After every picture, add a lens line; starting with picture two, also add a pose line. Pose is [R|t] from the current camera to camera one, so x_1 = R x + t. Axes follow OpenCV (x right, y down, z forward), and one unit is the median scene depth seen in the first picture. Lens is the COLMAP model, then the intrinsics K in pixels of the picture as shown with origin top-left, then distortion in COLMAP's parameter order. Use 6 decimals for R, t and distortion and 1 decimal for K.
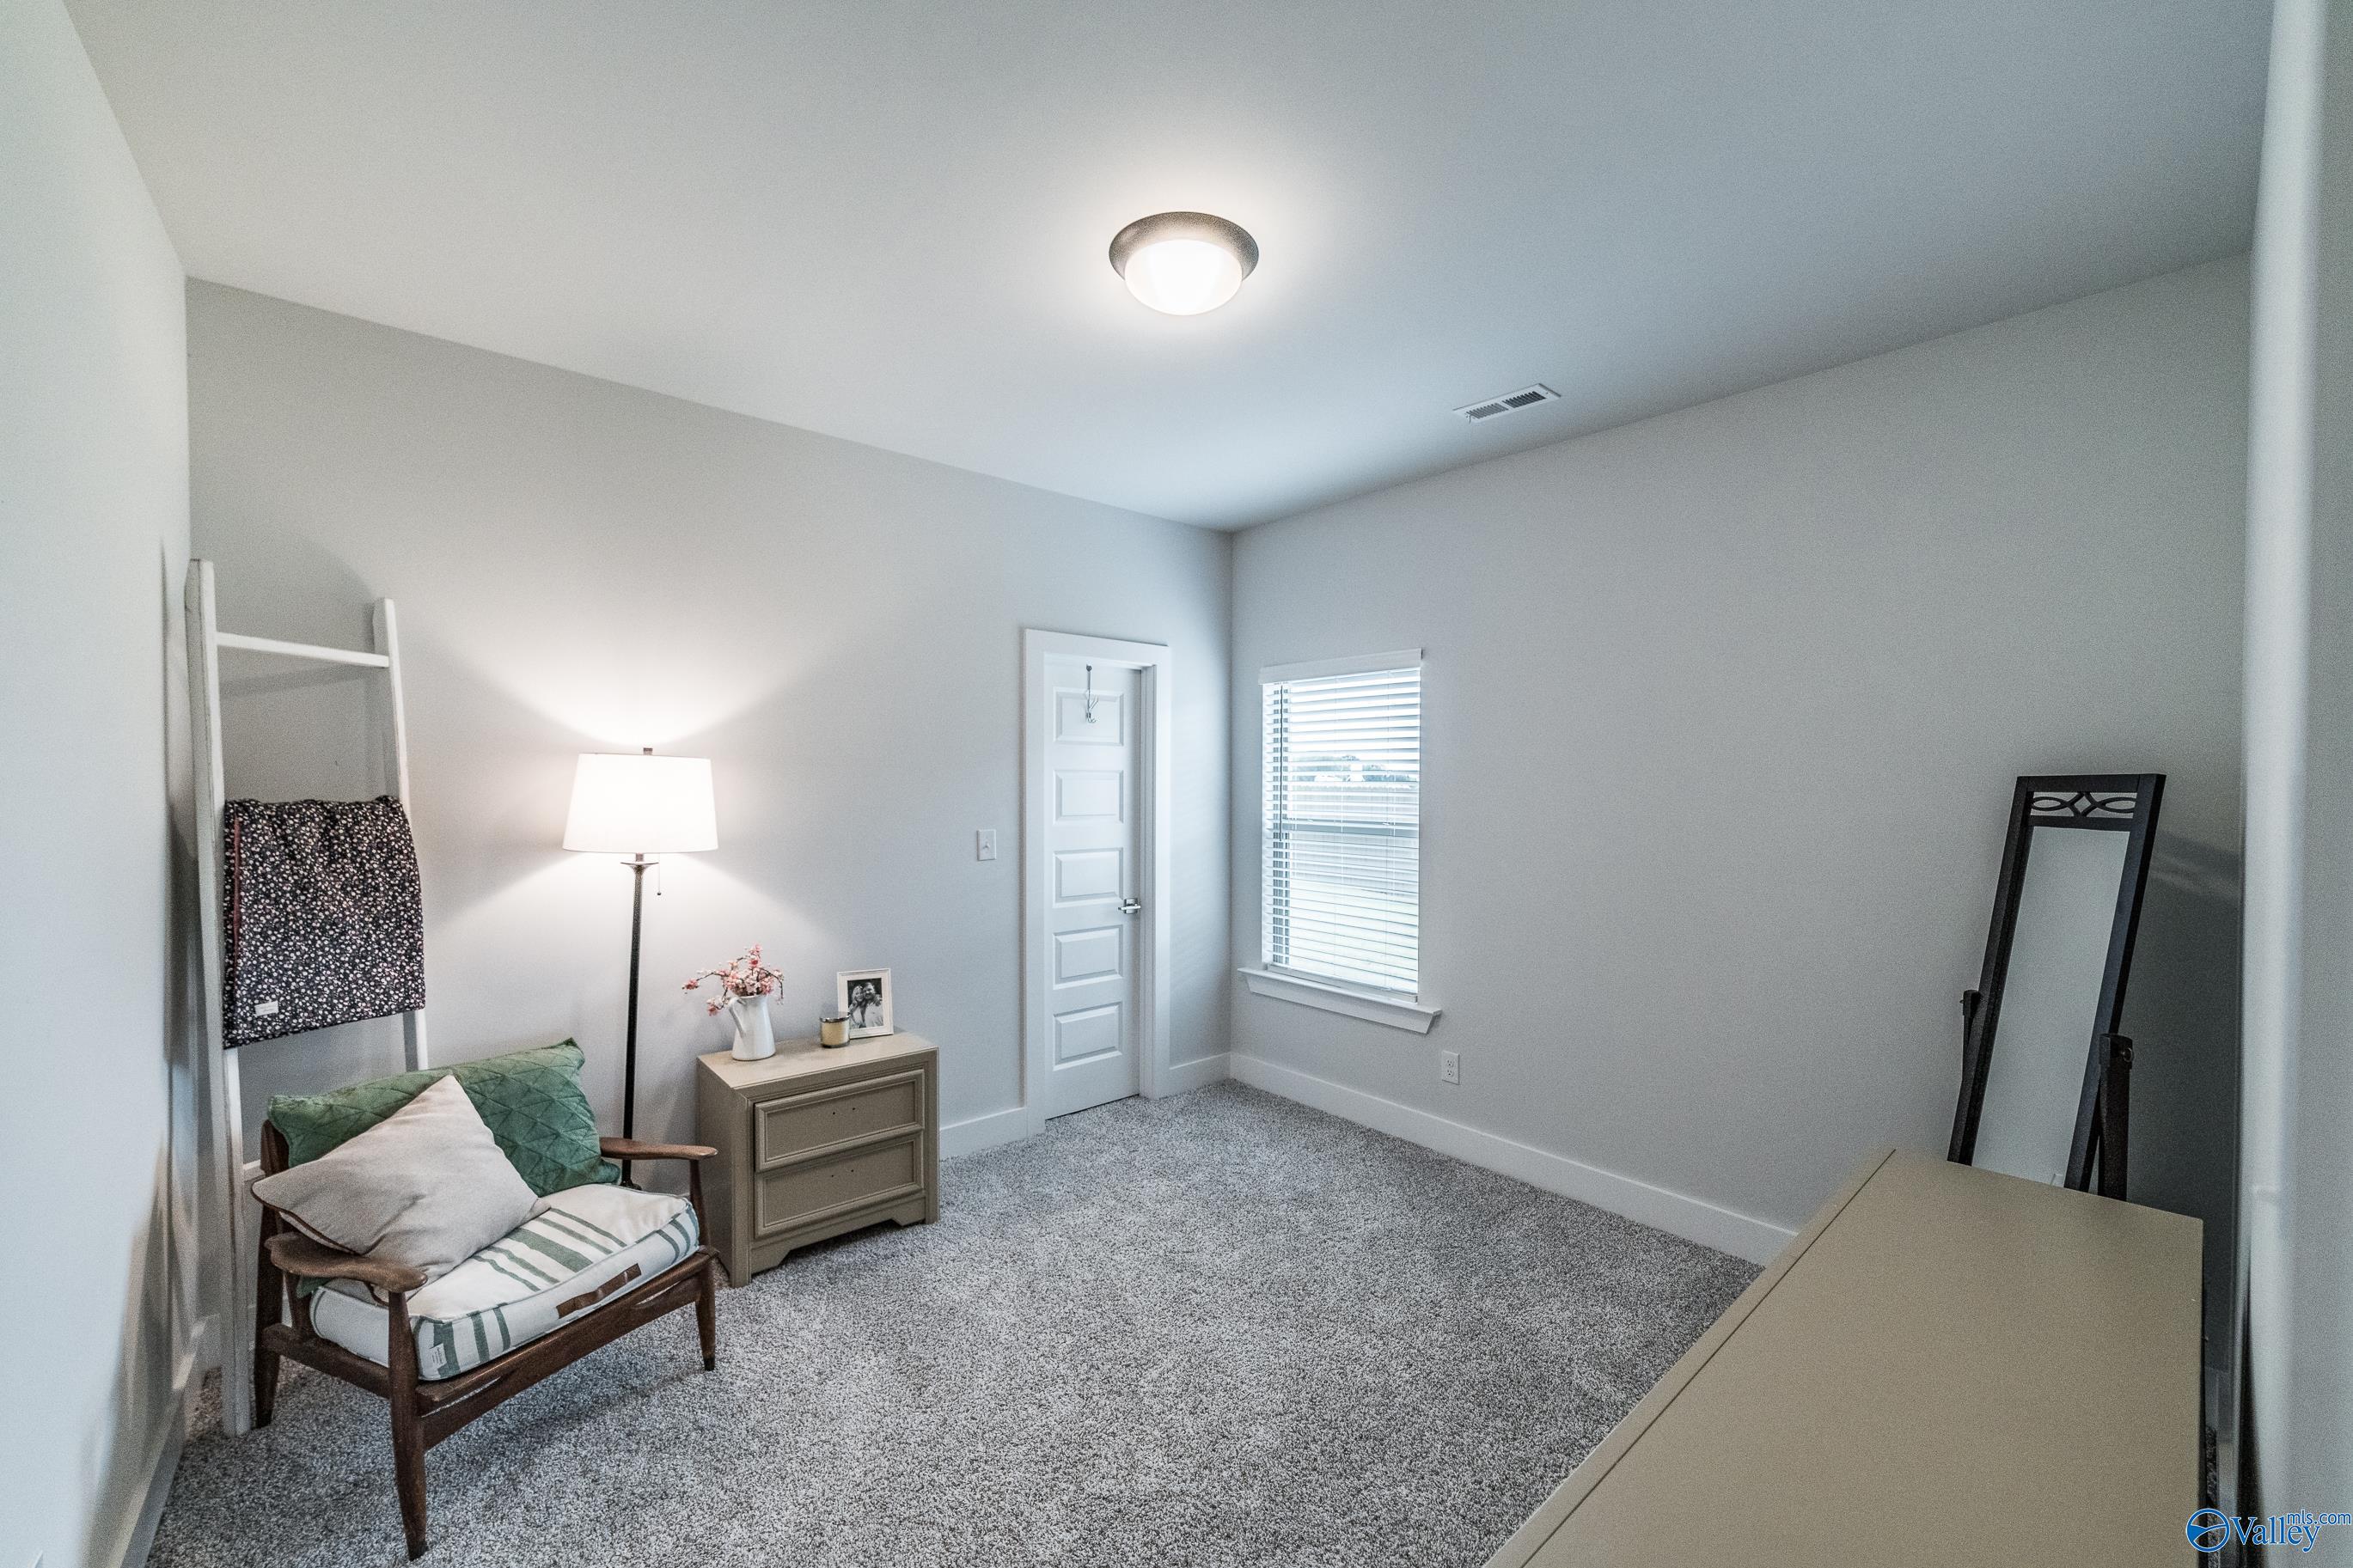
lens RADIAL K [[919.8, 0, 1171.2], [0, 919.8, 792.2], [0, 0, 1]] dist [0.004362, 0.000268]
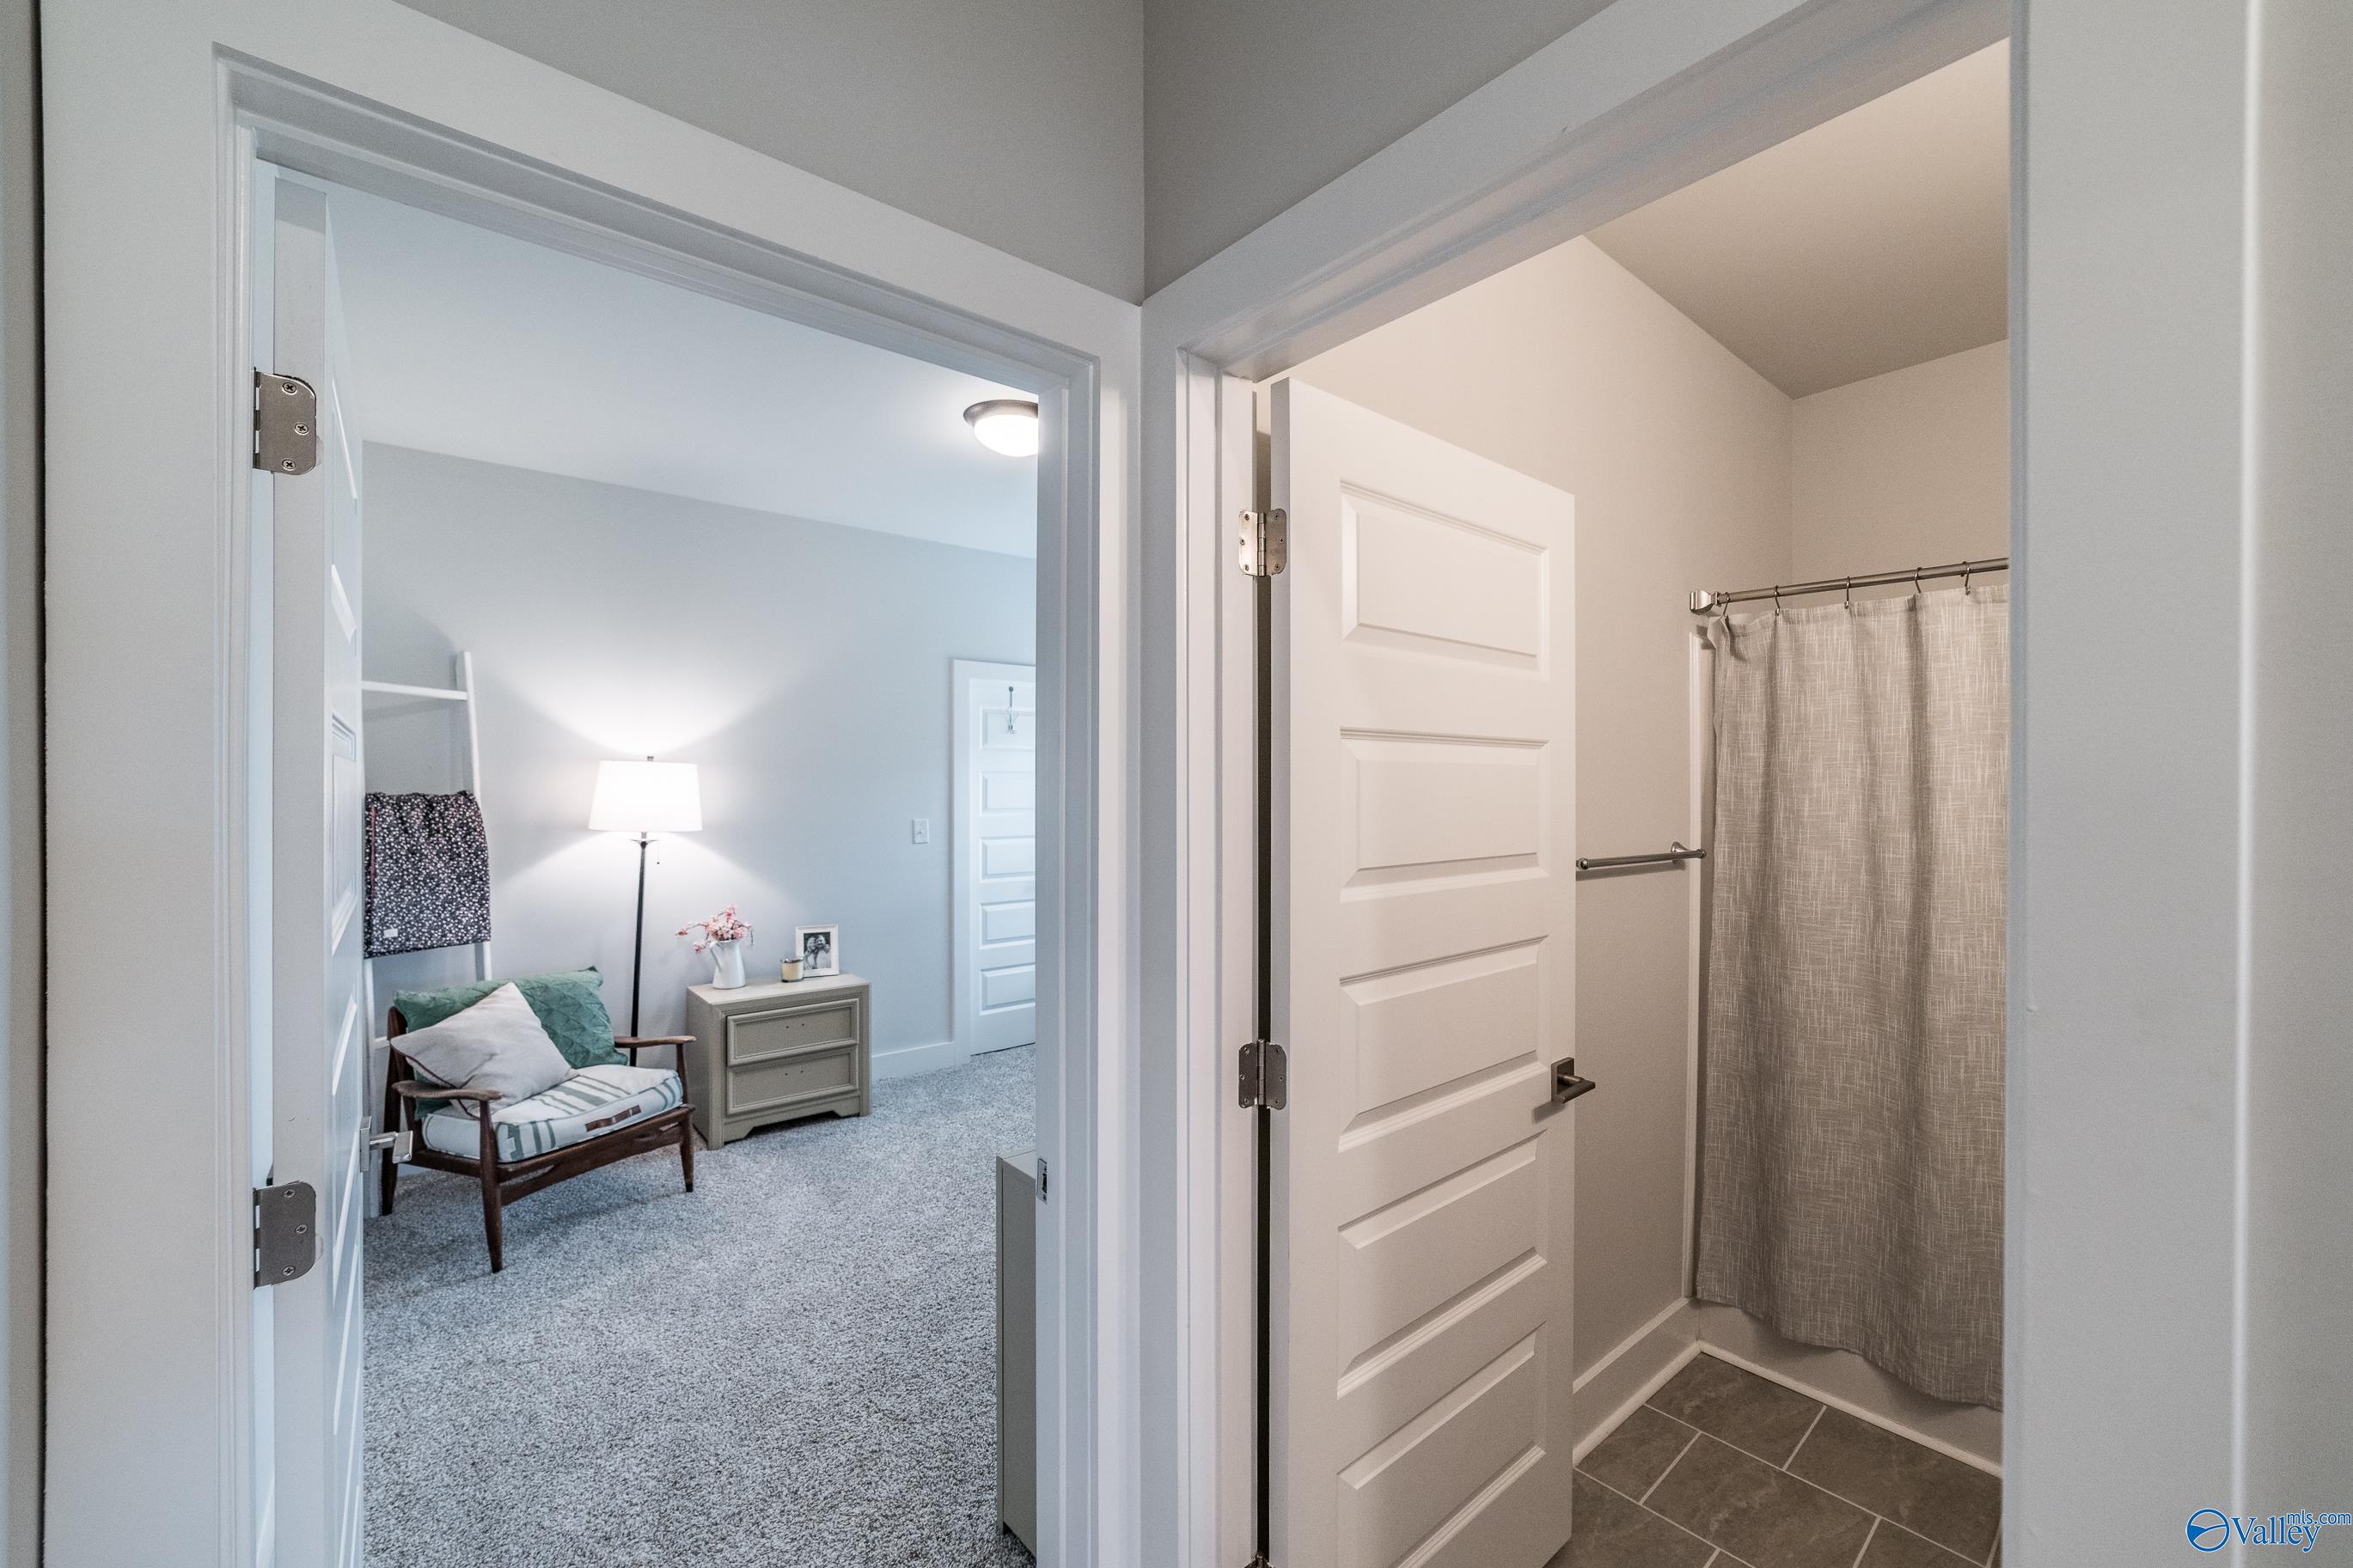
lens RADIAL K [[919.8, 0, 1181.1], [0, 919.8, 782.8], [0, 0, 1]] dist [0.004362, 0.000268]
pose [[0.999994, -0.000181, -0.003397, 0.252568], [0.000143, 0.999936, -0.011302, 0.008144], [0.003399, 0.011301, 0.999930, -0.410502]]
